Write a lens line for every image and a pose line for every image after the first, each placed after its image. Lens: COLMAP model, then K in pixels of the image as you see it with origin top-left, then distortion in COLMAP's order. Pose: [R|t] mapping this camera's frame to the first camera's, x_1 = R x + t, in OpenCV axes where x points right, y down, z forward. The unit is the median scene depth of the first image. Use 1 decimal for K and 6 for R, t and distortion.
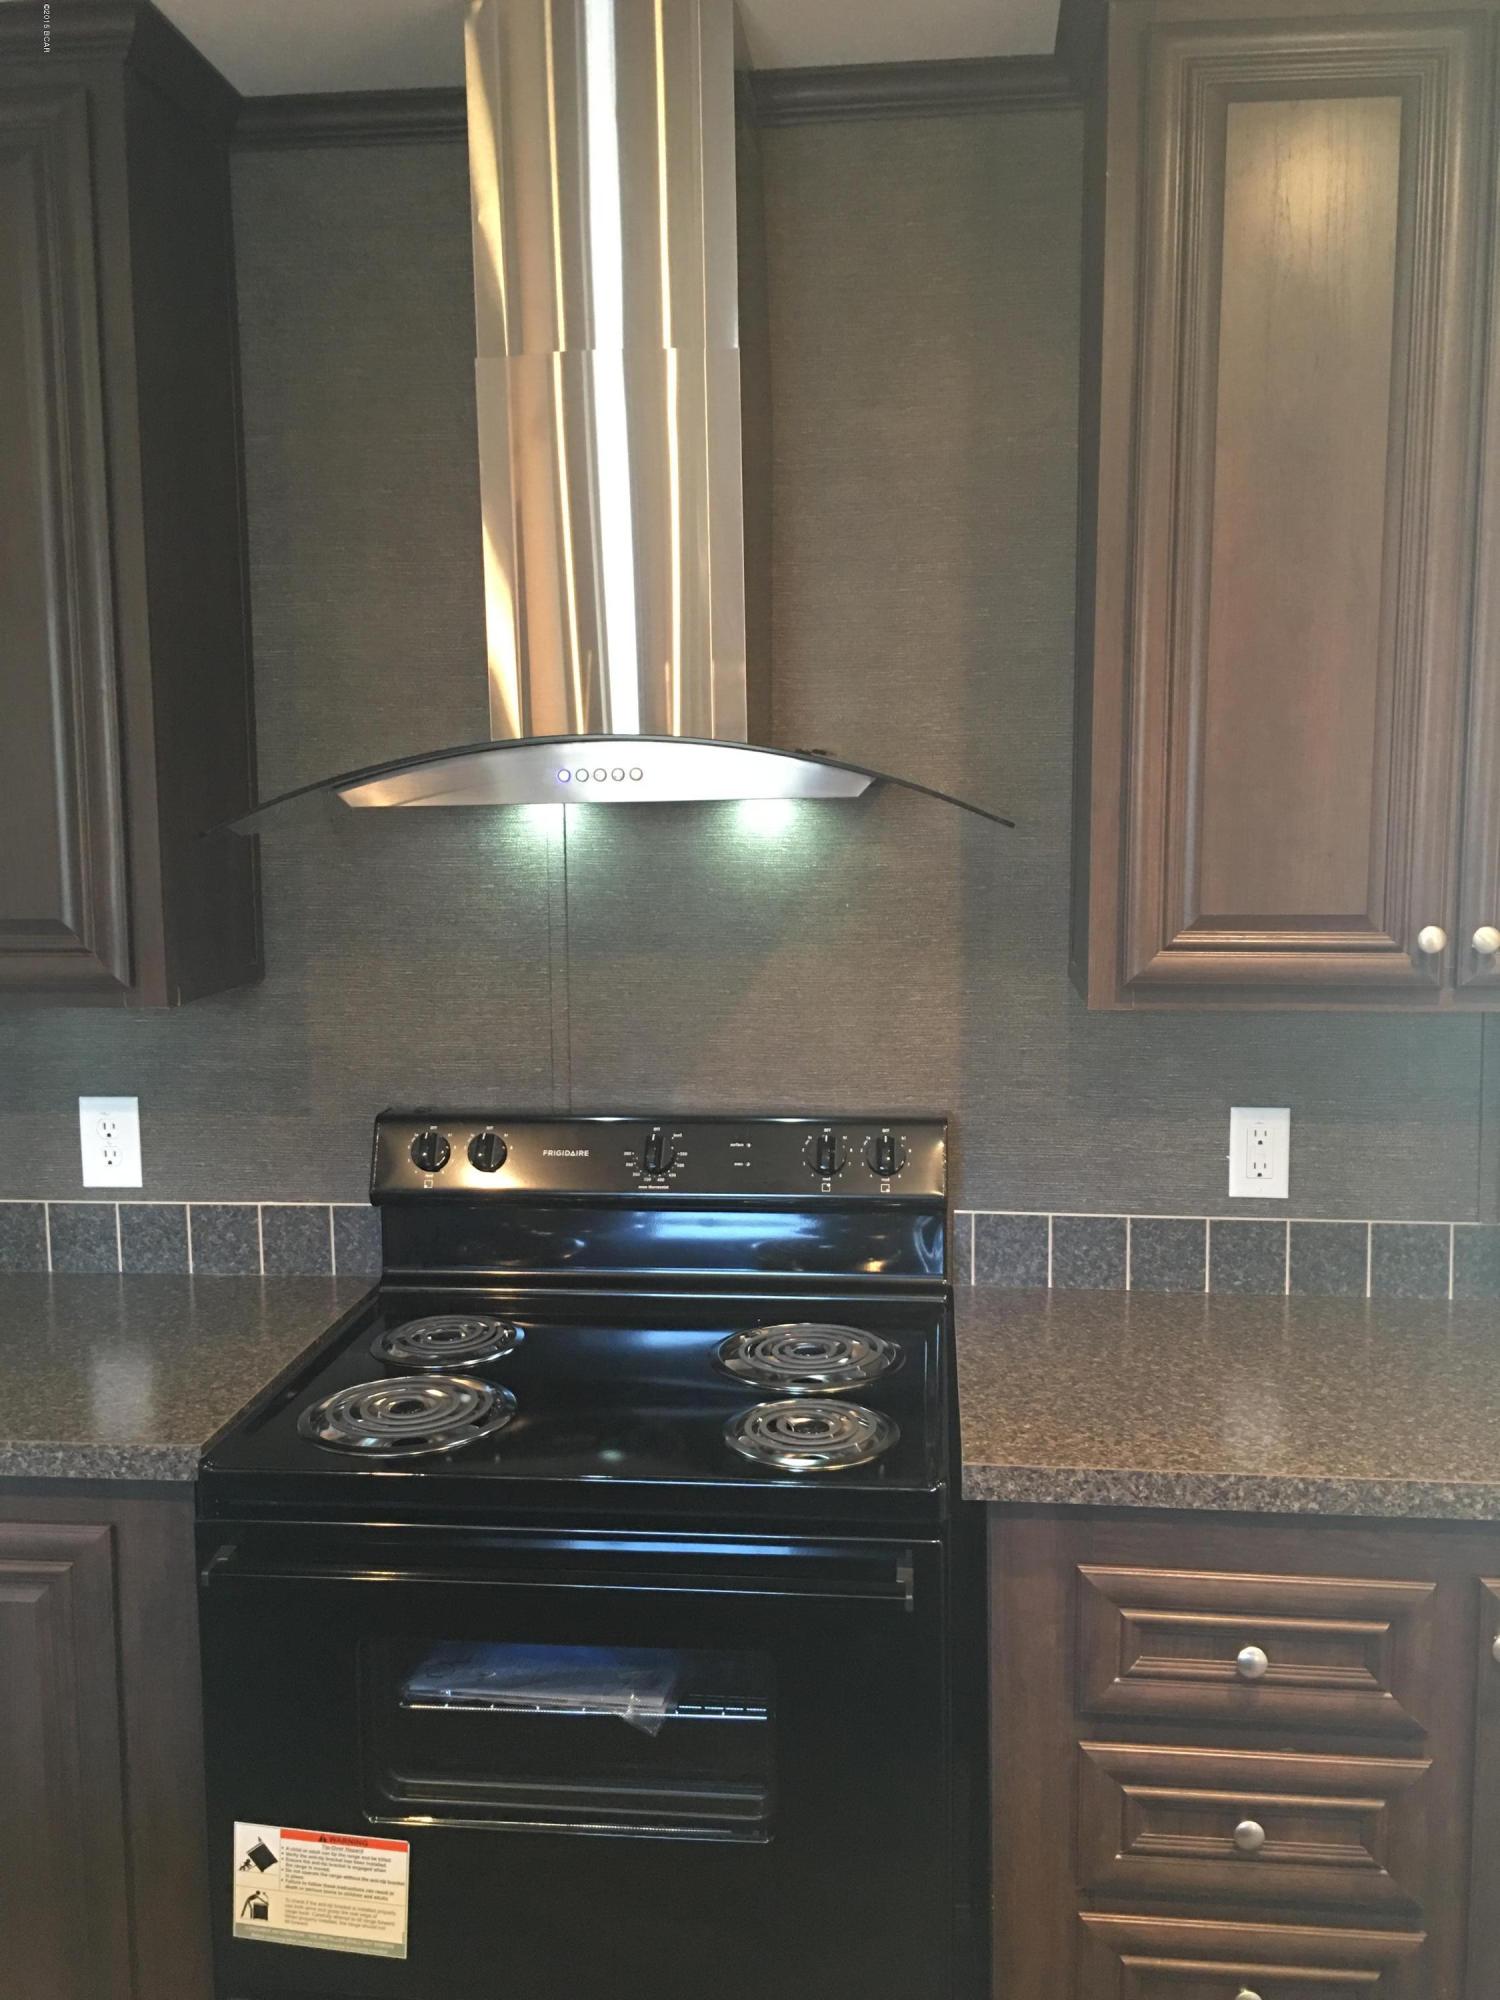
lens RADIAL K [[1691.1, 0, 756.2], [0, 1691.1, 970.6], [0, 0, 1]] dist [0.057622, -0.065839]
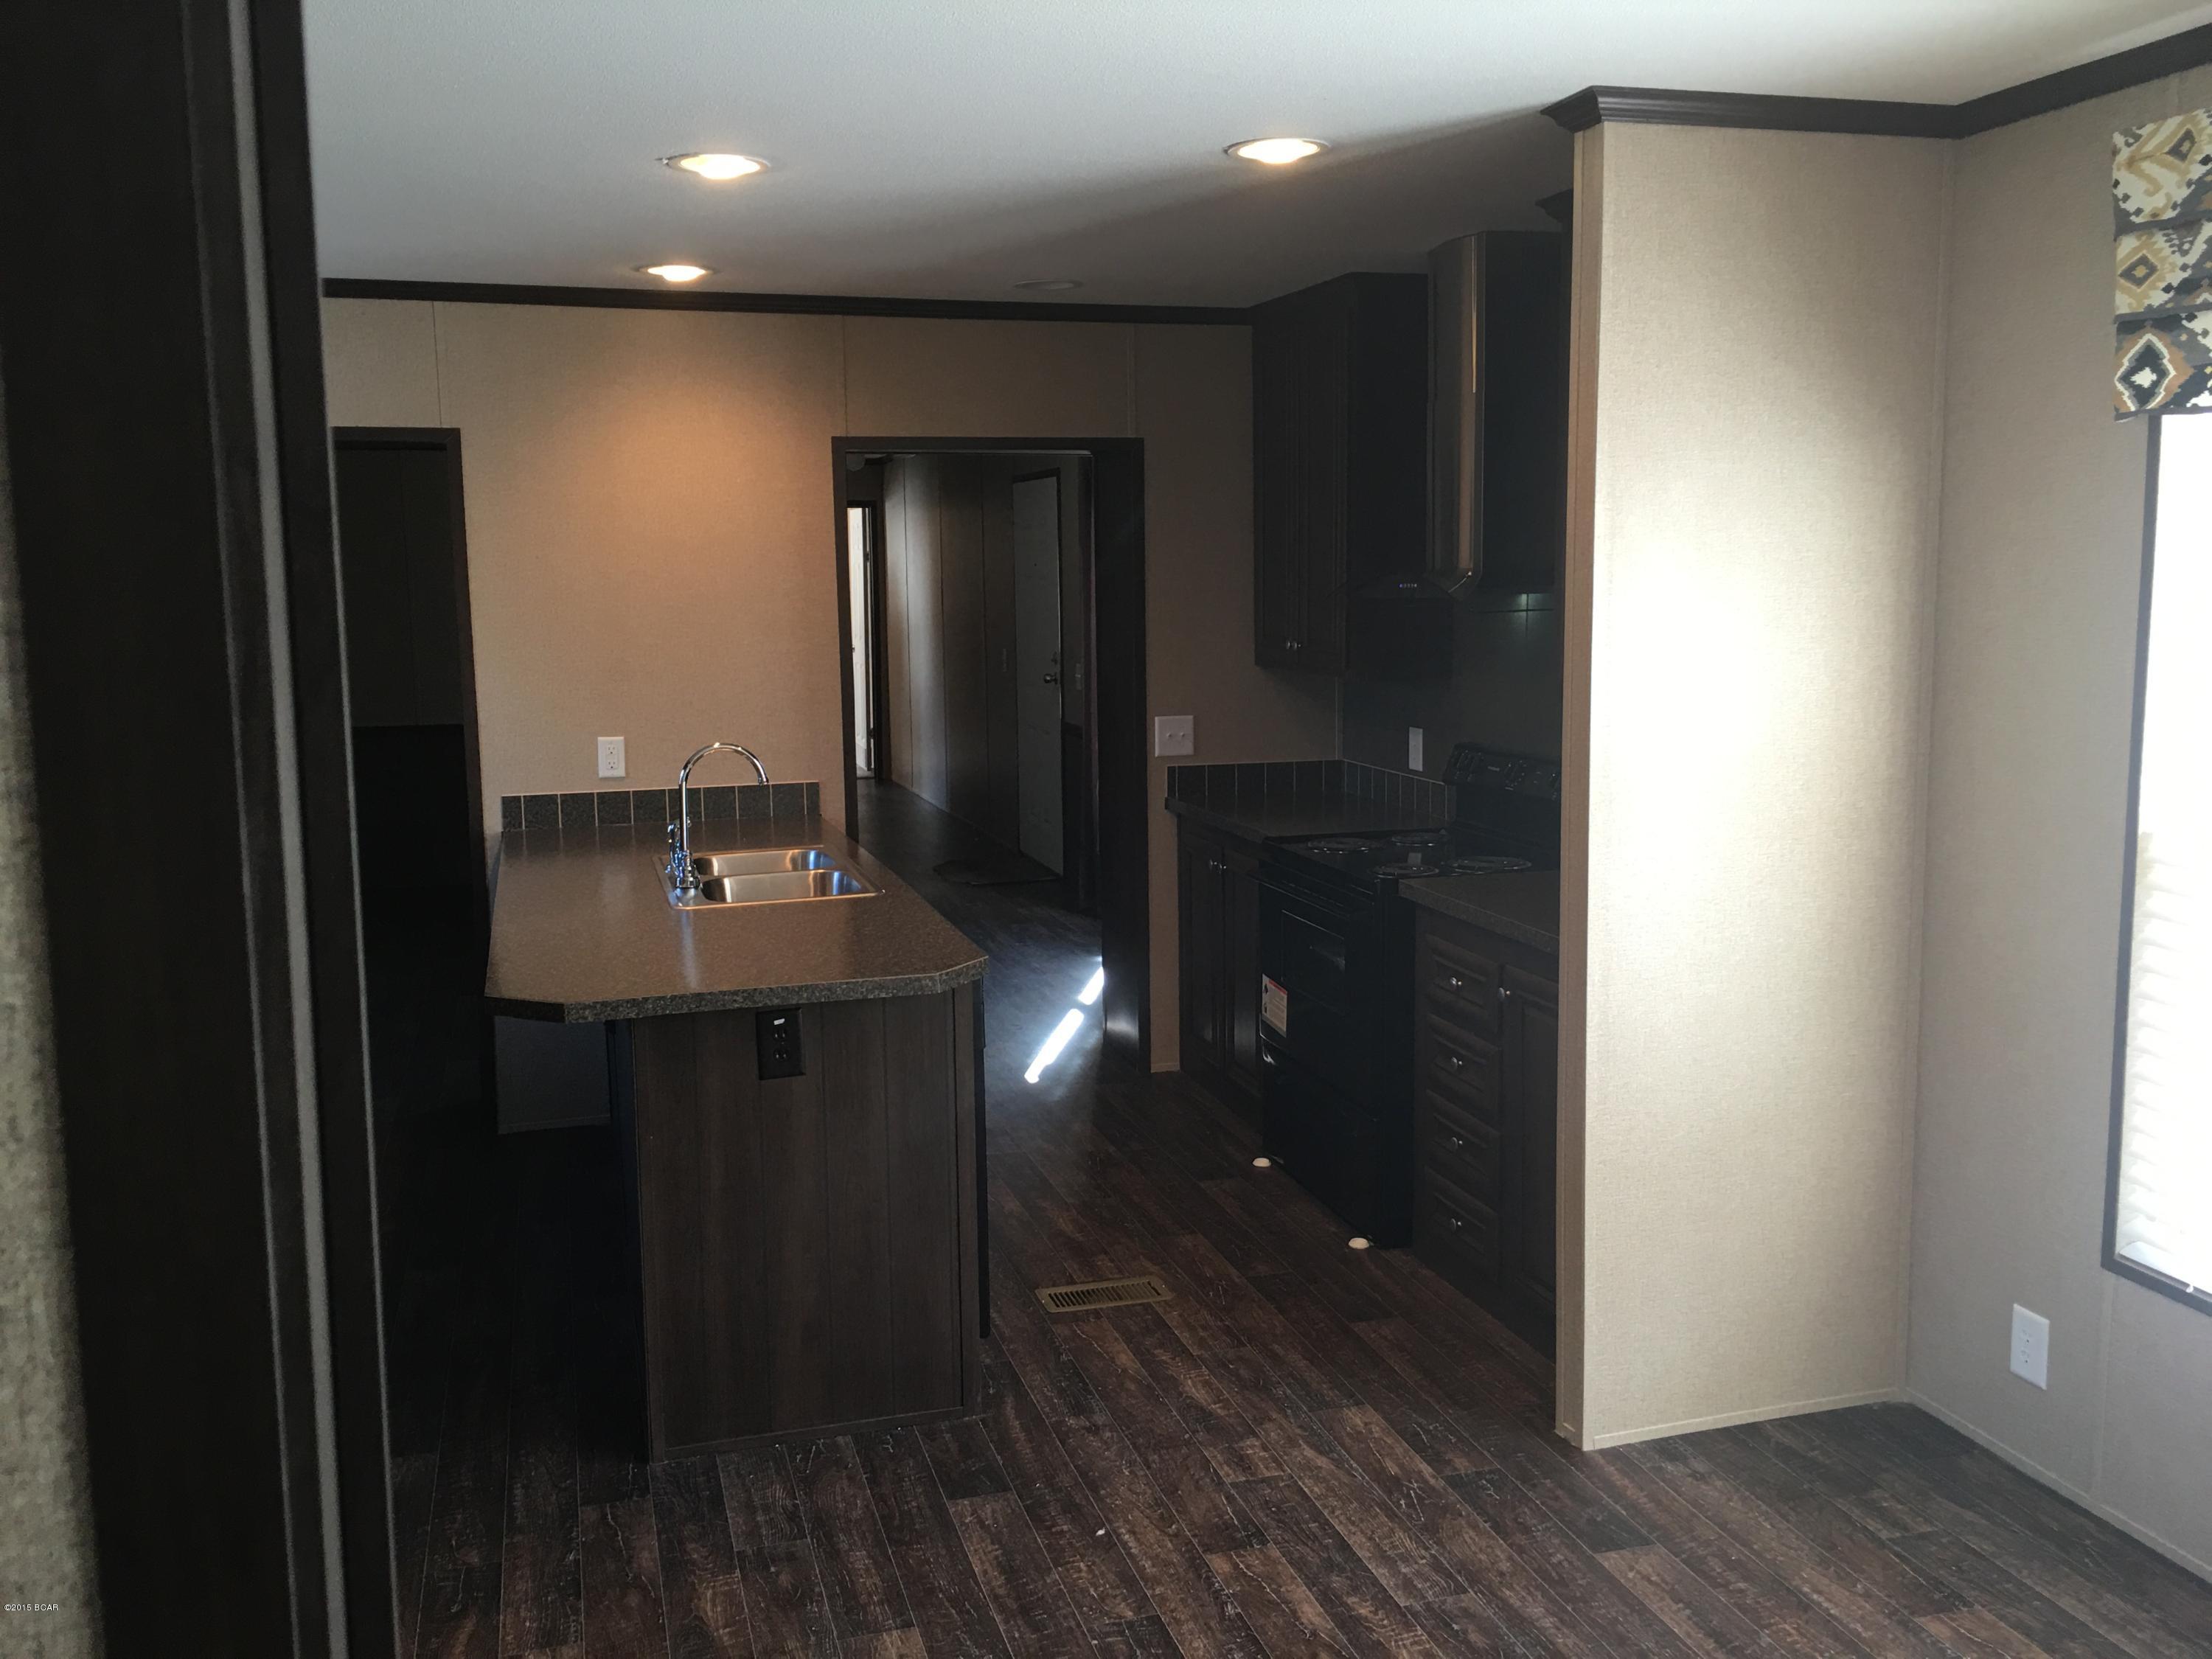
lens RADIAL K [[1882.7, 0, 1101.4], [0, 1882.7, 806.8], [0, 0, 1]] dist [0.083484, -0.112322]
pose [[0.378770, 0.125809, -0.916900, 2.162872], [-0.098660, 0.990561, 0.095160, -0.019769], [0.920217, 0.054418, 0.387607, -0.377622]]
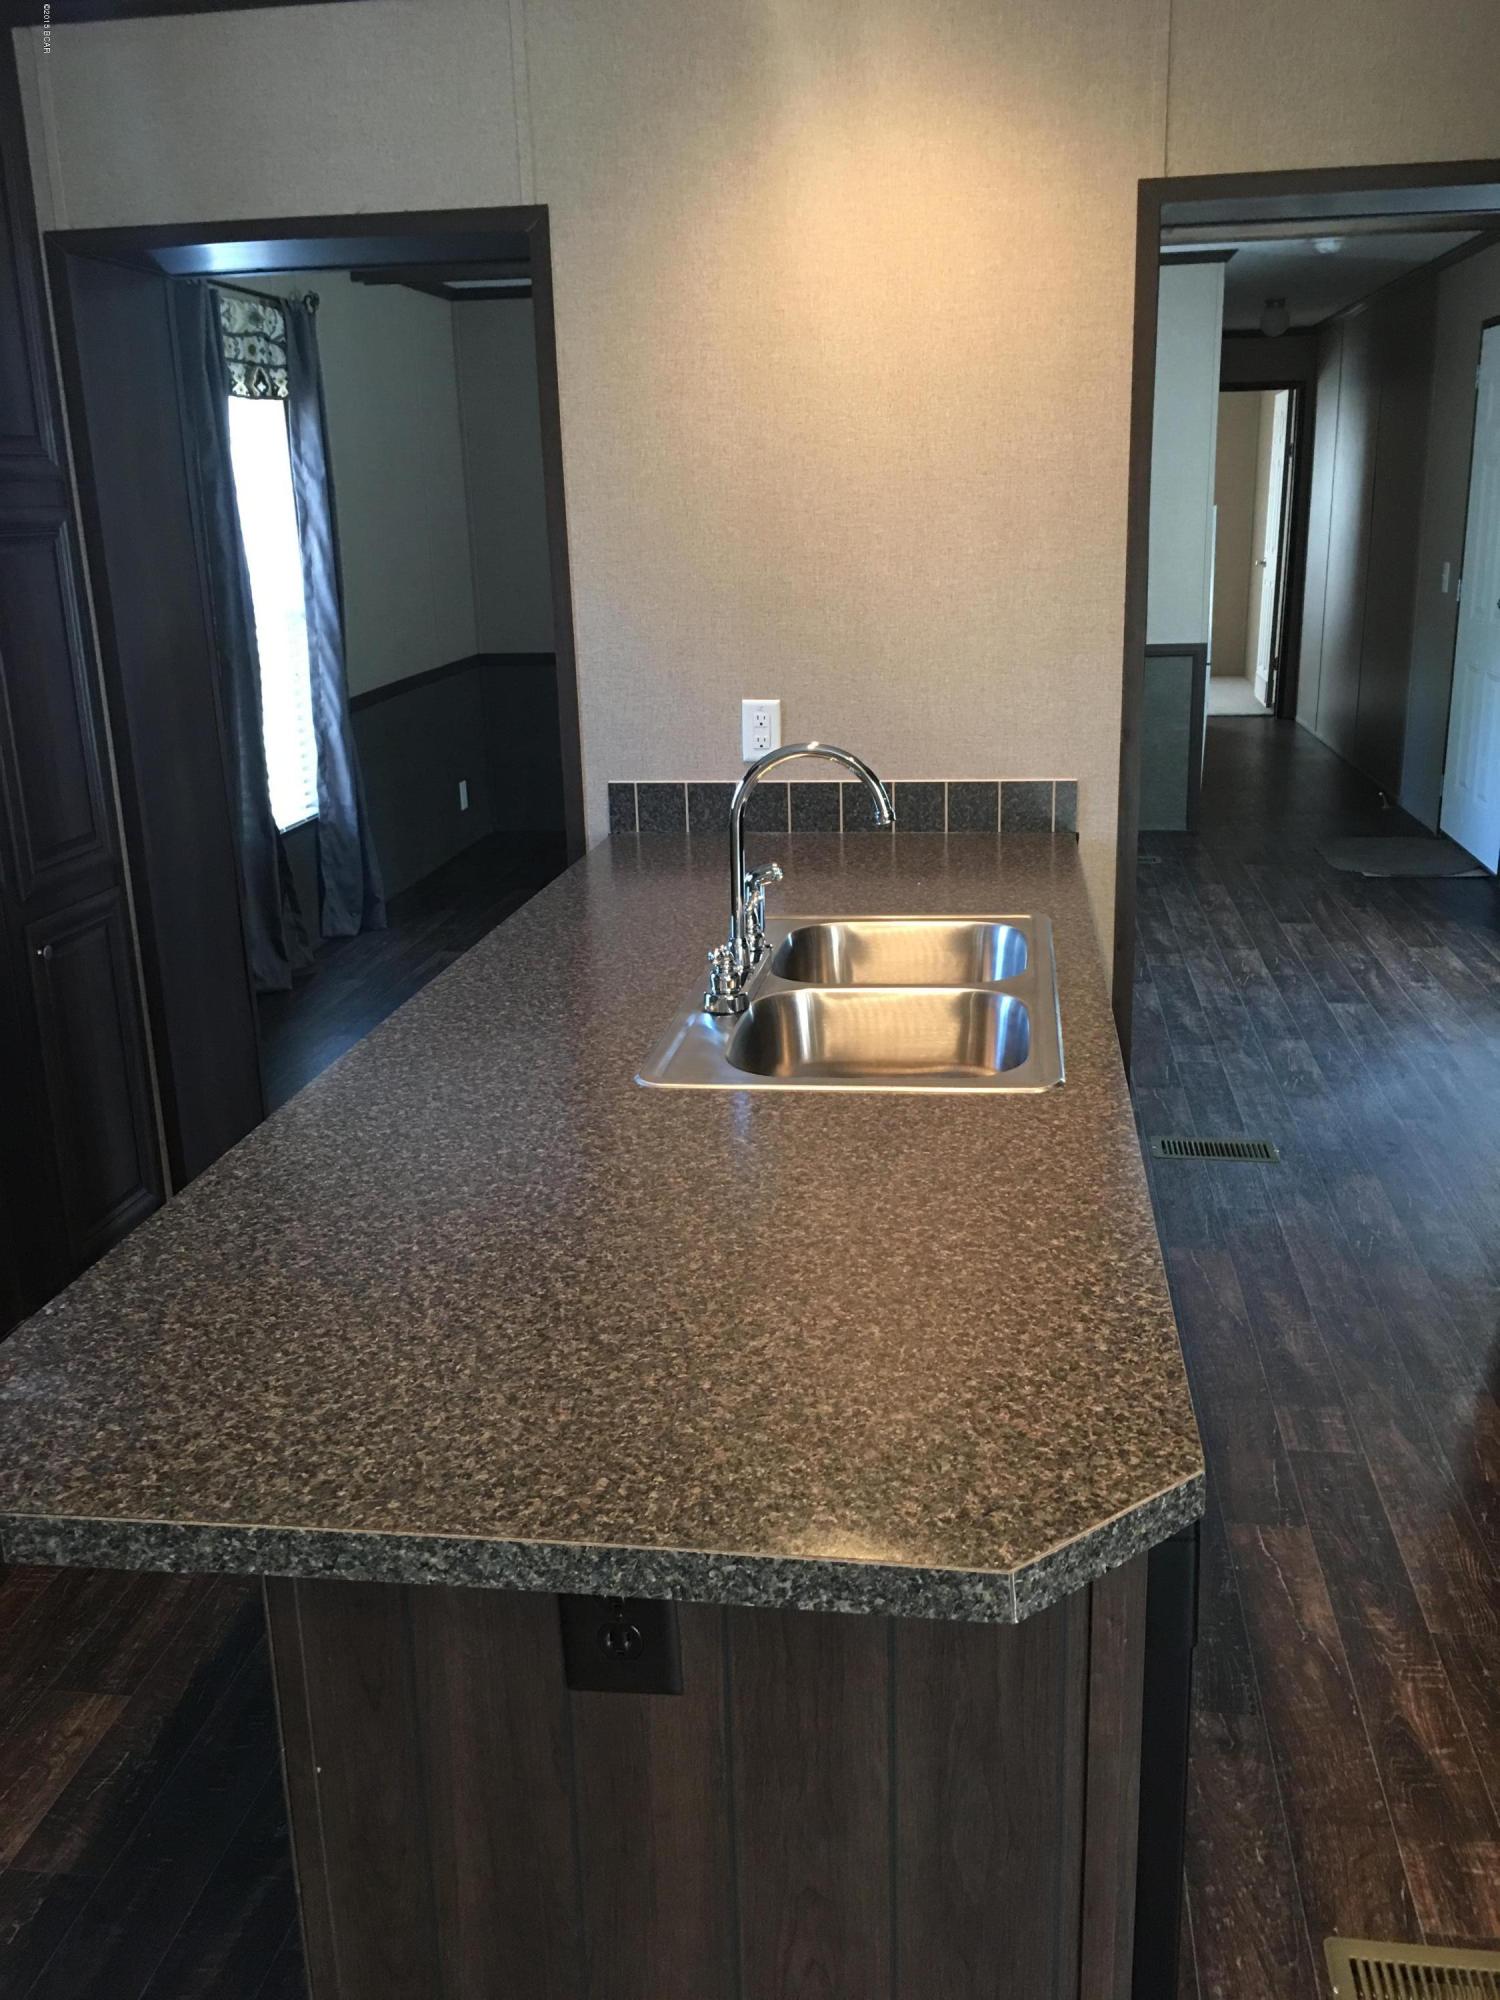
lens RADIAL K [[1702.3, 0, 753.6], [0, 1702.3, 979.2], [0, 0, 1]] dist [0.083484, -0.112322]
pose [[-0.043637, 0.283393, -0.958010, 0.889612], [-0.089207, 0.953988, 0.286267, 0.001916], [0.995057, 0.097953, -0.016348, 0.114444]]
